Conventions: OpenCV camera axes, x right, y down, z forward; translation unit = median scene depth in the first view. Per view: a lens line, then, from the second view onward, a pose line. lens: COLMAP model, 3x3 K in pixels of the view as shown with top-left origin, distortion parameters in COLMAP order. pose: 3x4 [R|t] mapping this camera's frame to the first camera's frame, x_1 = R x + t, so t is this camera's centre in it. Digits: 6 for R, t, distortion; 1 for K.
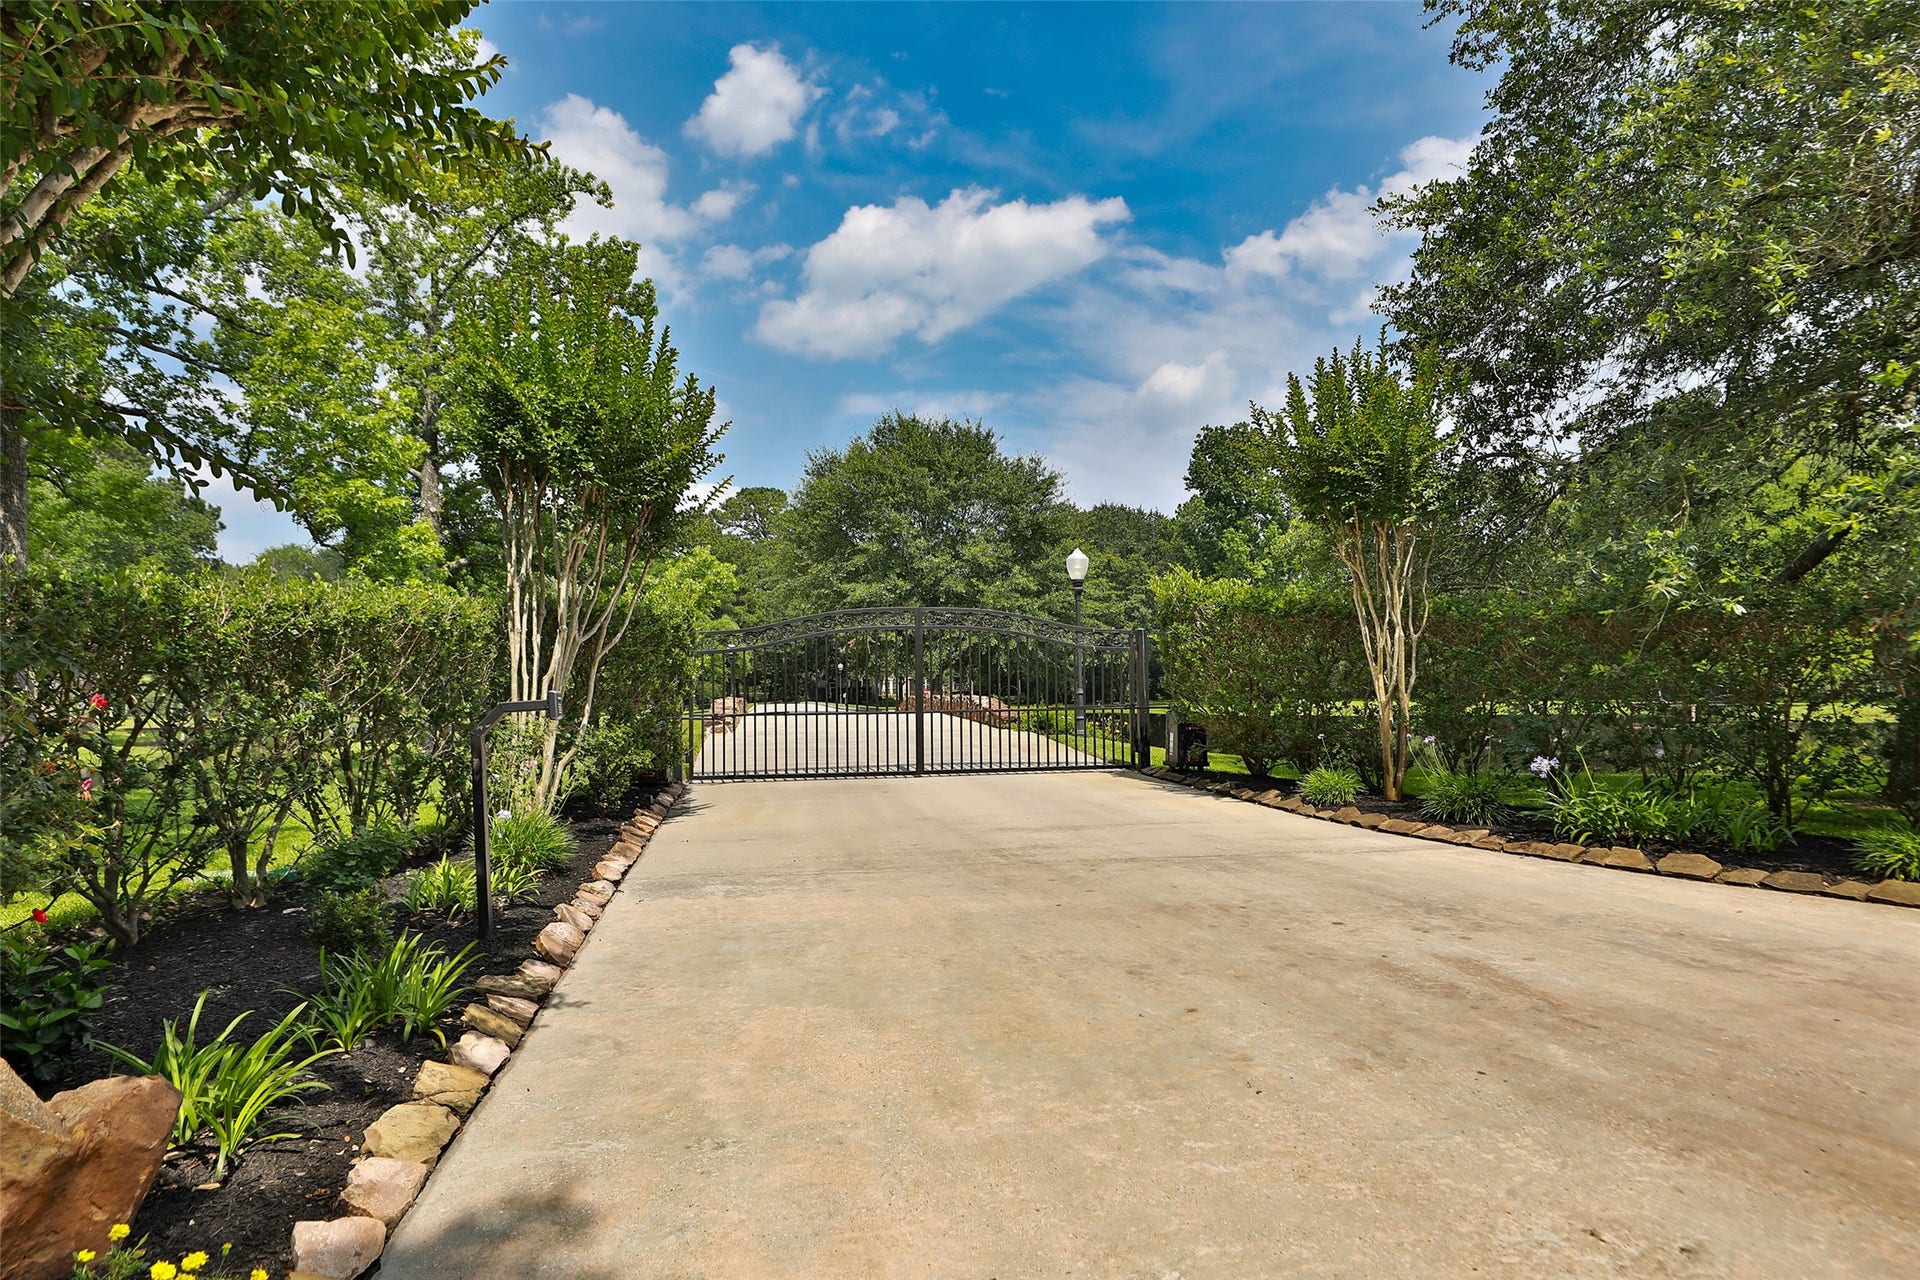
lens RADIAL K [[944.7, 0, 960.0], [0, 944.7, 640.0], [0, 0, 1]] dist [-0.016589, 0.000406]
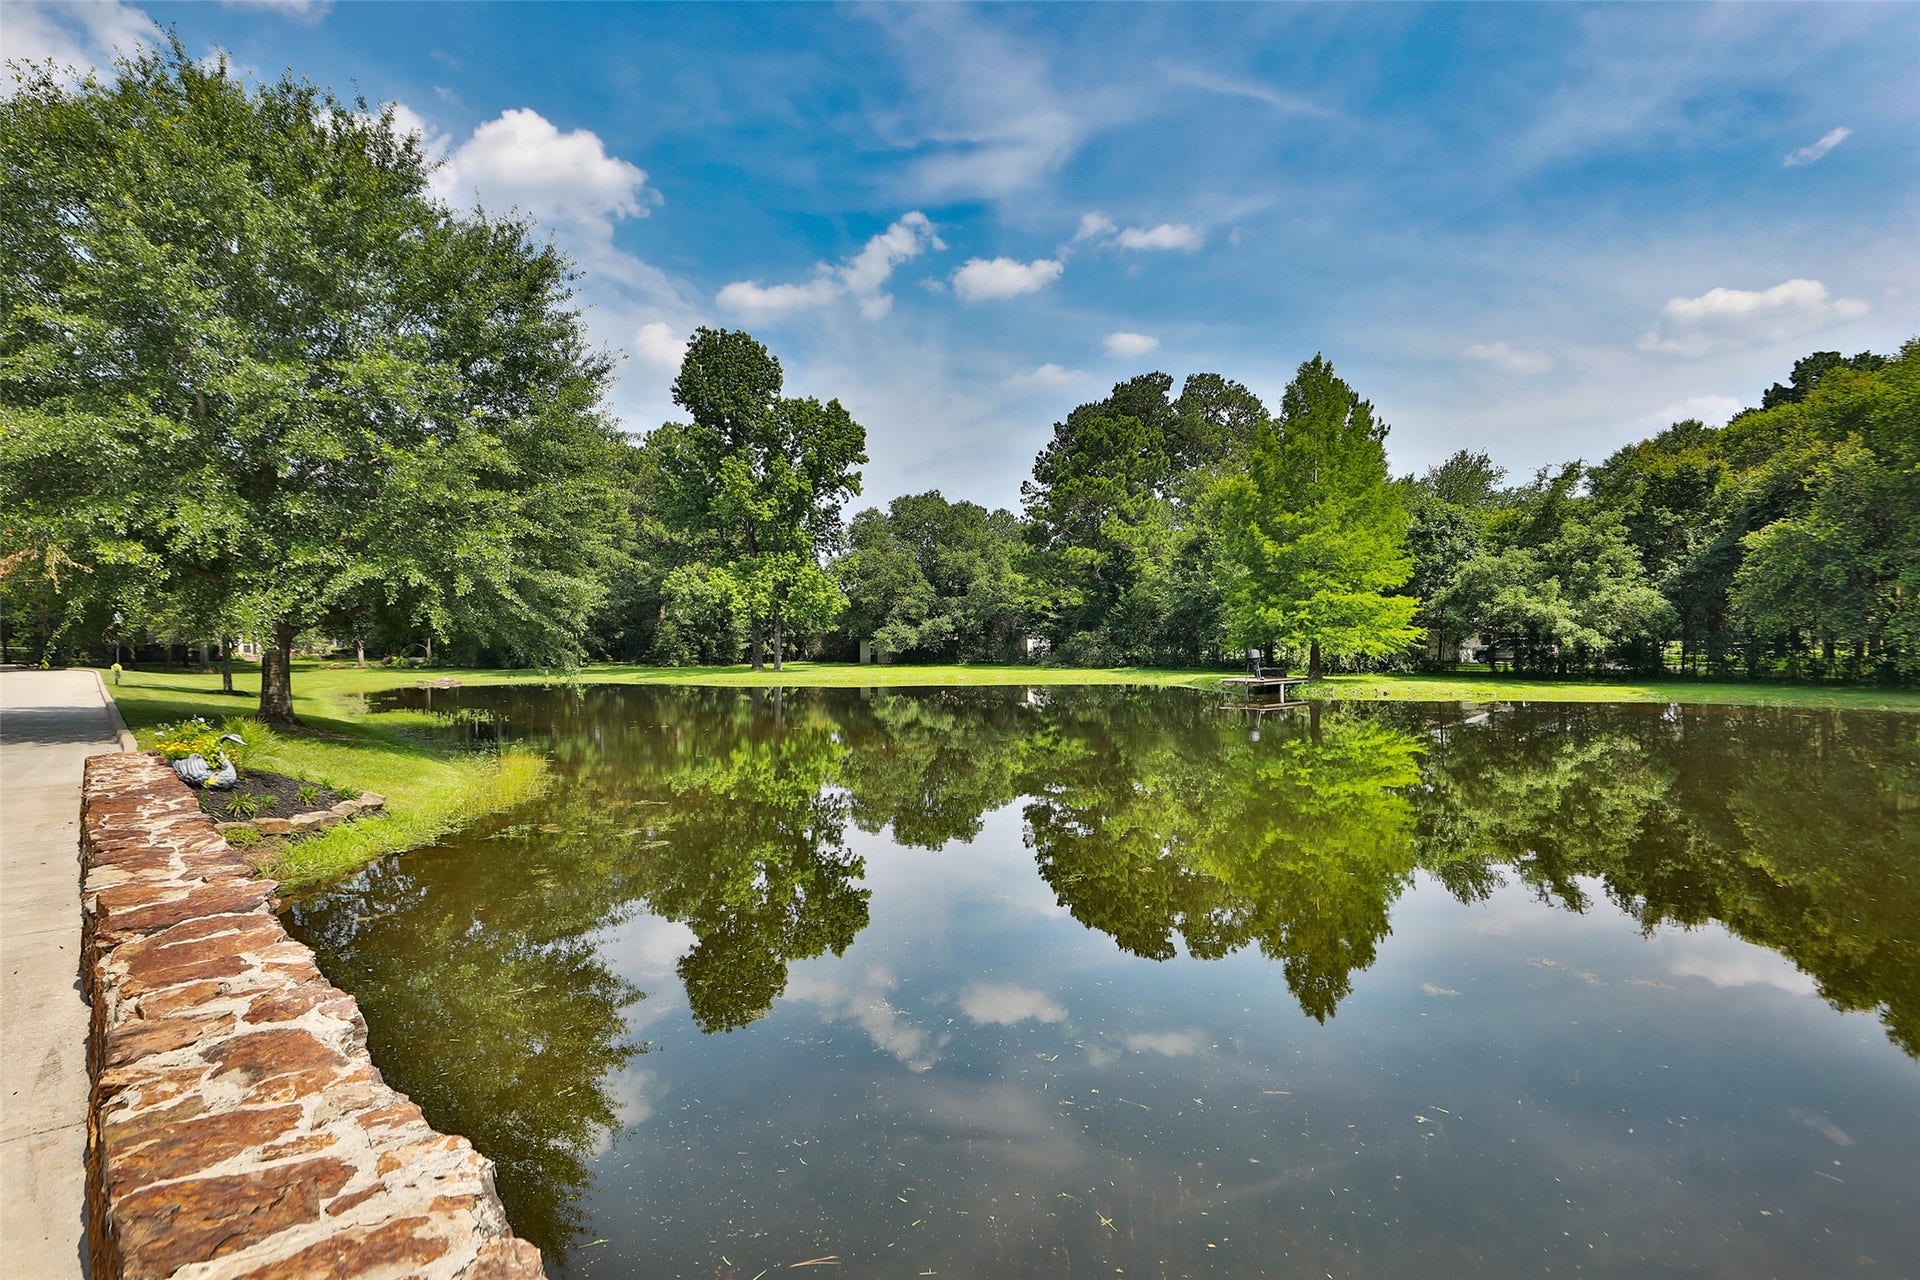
lens RADIAL K [[982.9, 0, 960.0], [0, 982.9, 640.0], [0, 0, 1]] dist [-0.029583, 0.000012]
pose [[0.839475, 0.007331, 0.543349, 0.001019], [-0.028147, 0.999153, 0.030007, 0.010519], [-0.542668, -0.040484, 0.838971, 0.455432]]
